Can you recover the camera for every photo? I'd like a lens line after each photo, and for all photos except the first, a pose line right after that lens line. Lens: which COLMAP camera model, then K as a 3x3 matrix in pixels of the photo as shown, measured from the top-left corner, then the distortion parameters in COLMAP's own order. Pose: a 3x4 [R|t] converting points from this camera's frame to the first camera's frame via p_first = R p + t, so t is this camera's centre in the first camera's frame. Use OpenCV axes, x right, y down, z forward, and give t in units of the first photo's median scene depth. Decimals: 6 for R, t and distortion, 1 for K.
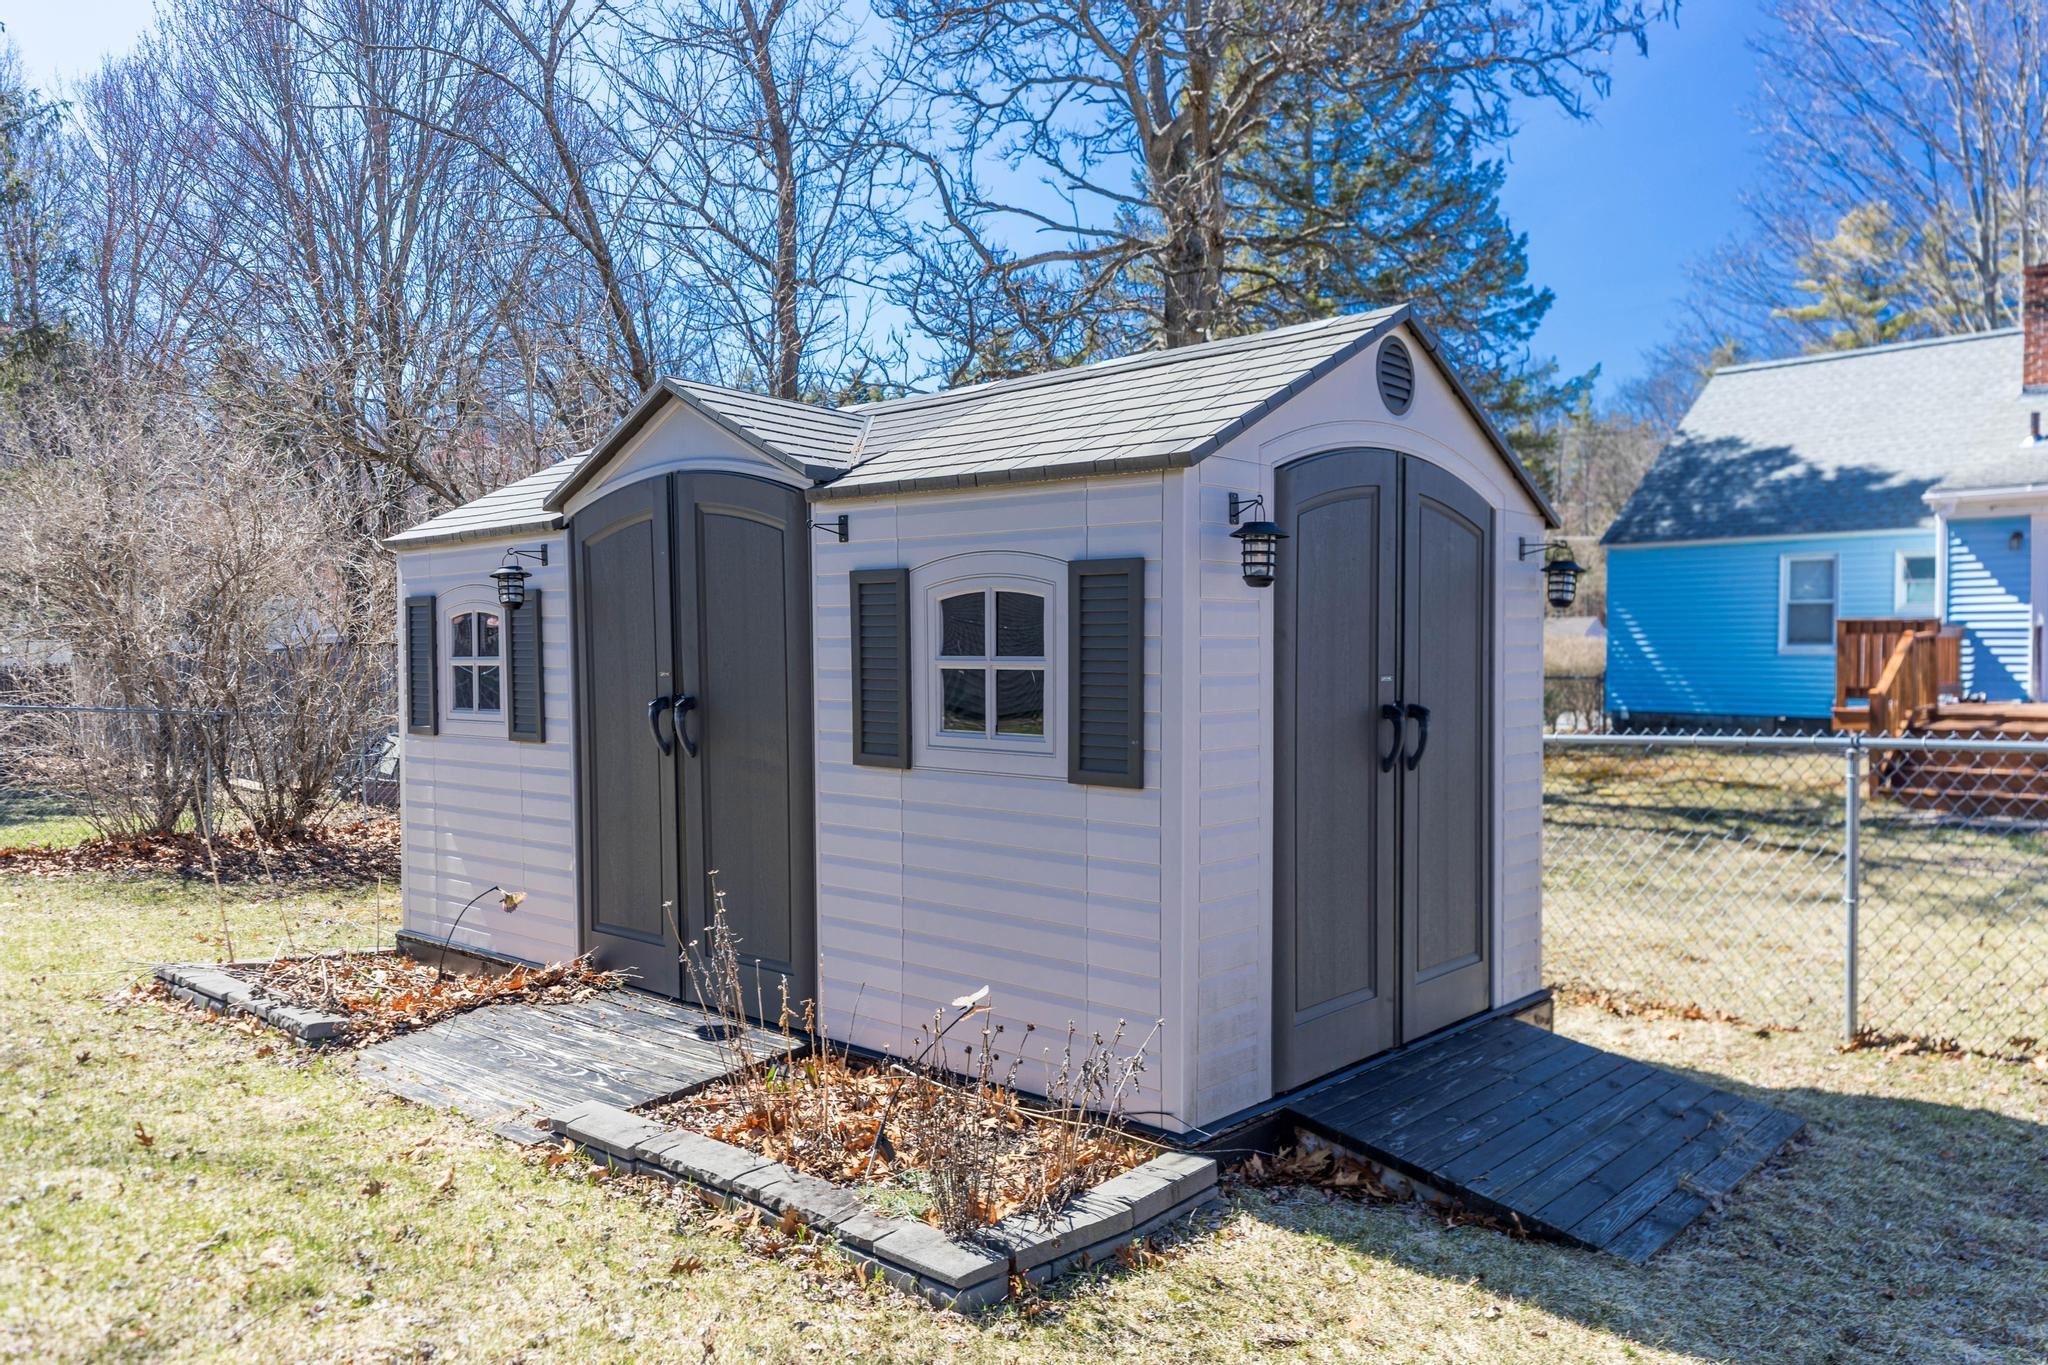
lens RADIAL K [[1523.5, 0, 1024.0], [0, 1523.5, 682.5], [0, 0, 1]] dist [-0.005725, -0.000398]
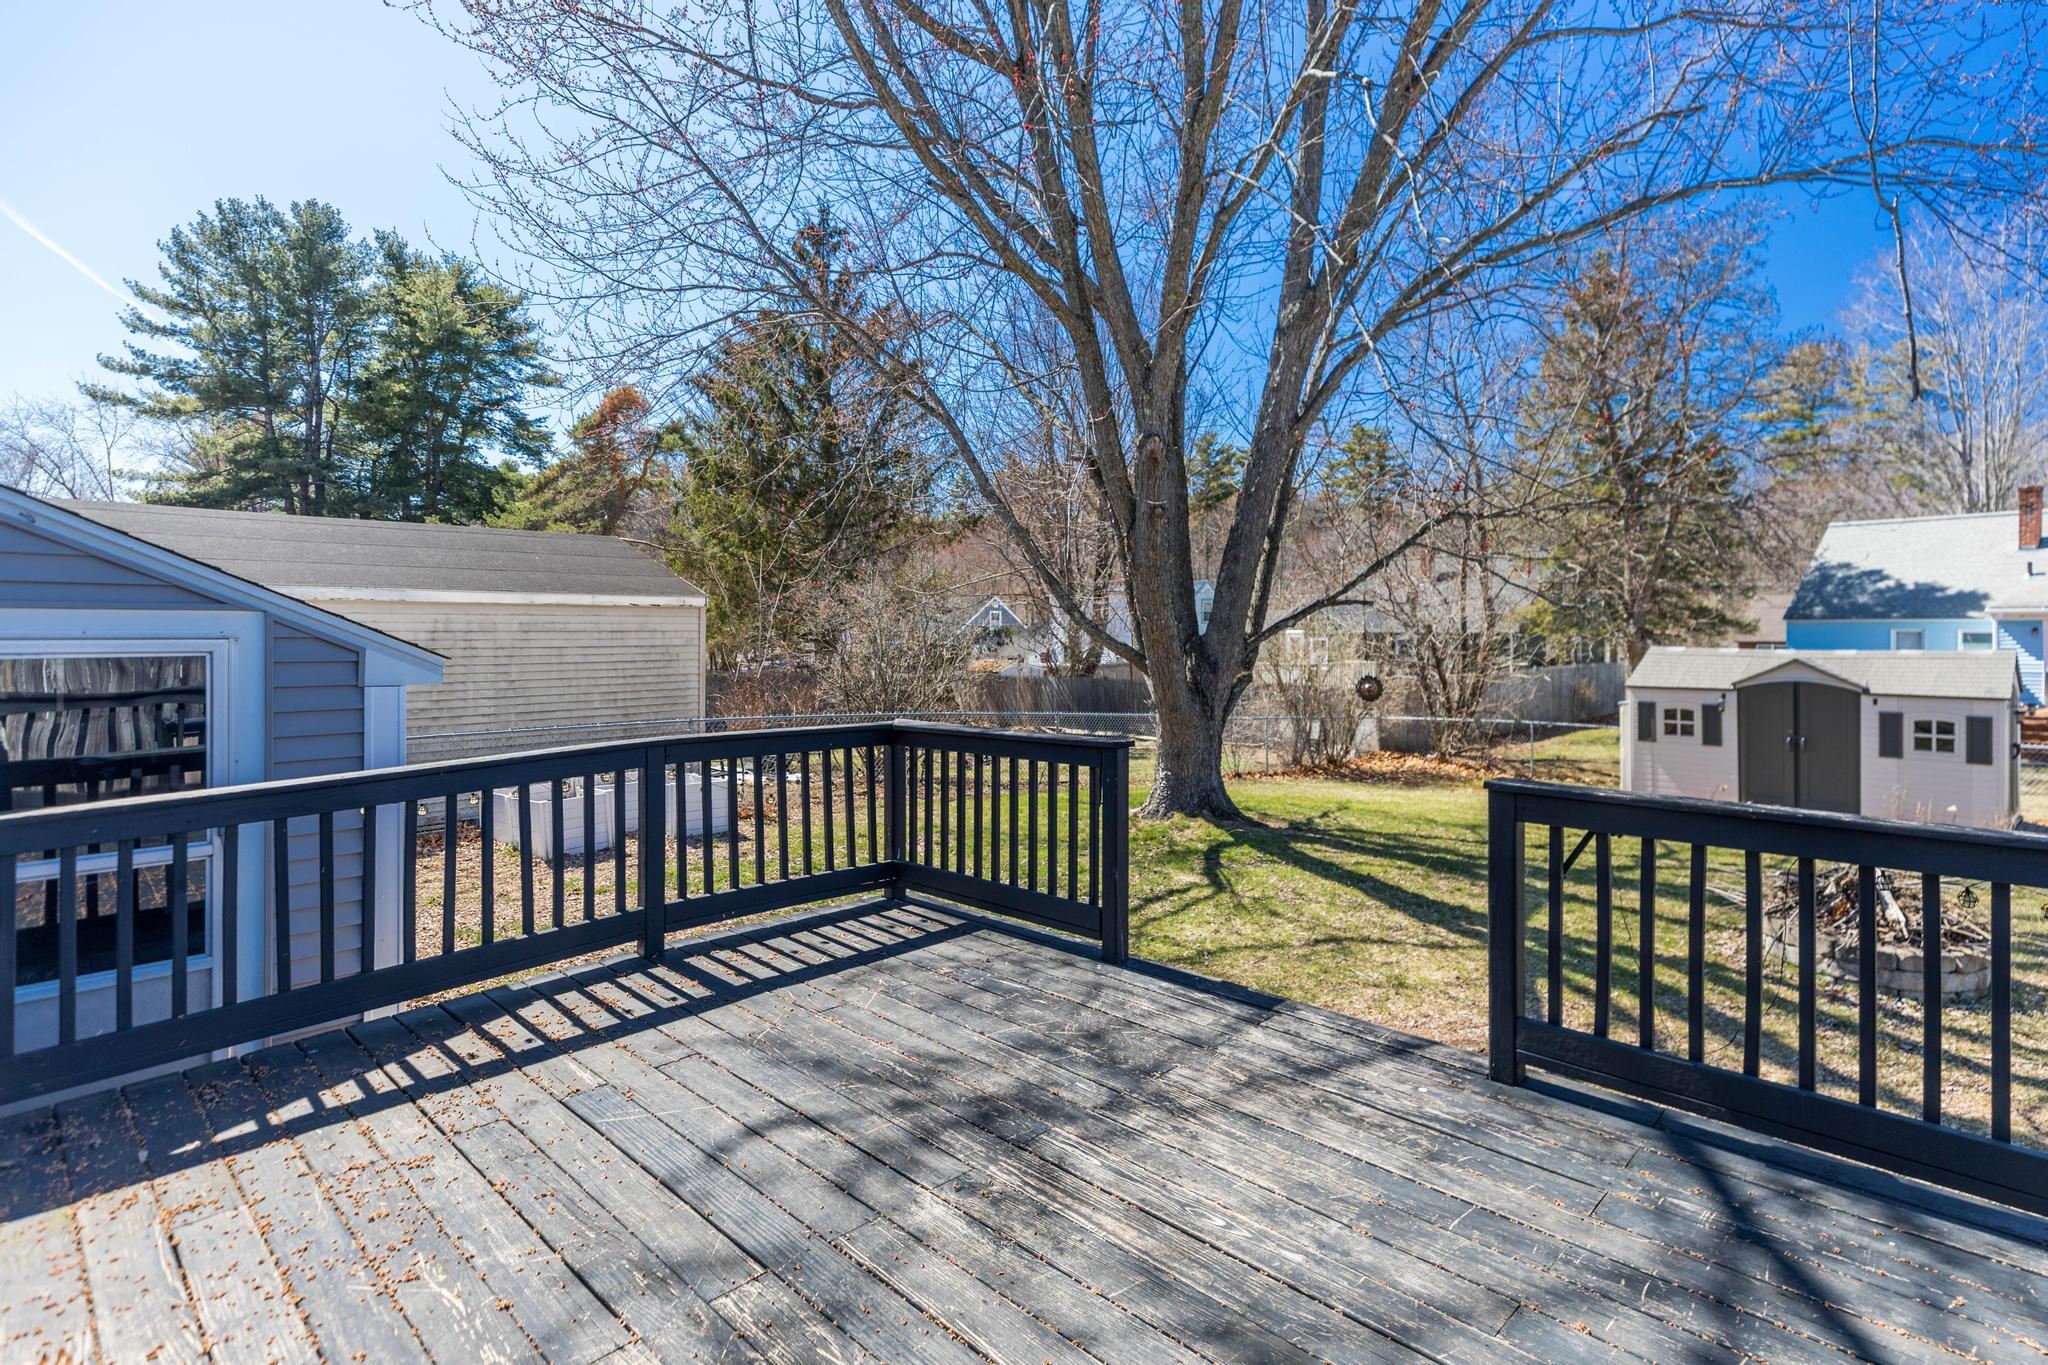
lens RADIAL K [[1058.9, 0, 1027.3], [0, 1058.9, 630.5], [0, 0, 1]] dist [-0.001707, -0.001199]
pose [[0.995672, -0.002111, -0.092917, -0.620348], [0.000768, 0.999895, -0.014486, -0.072643], [0.092937, 0.014352, 0.995569, -0.615790]]
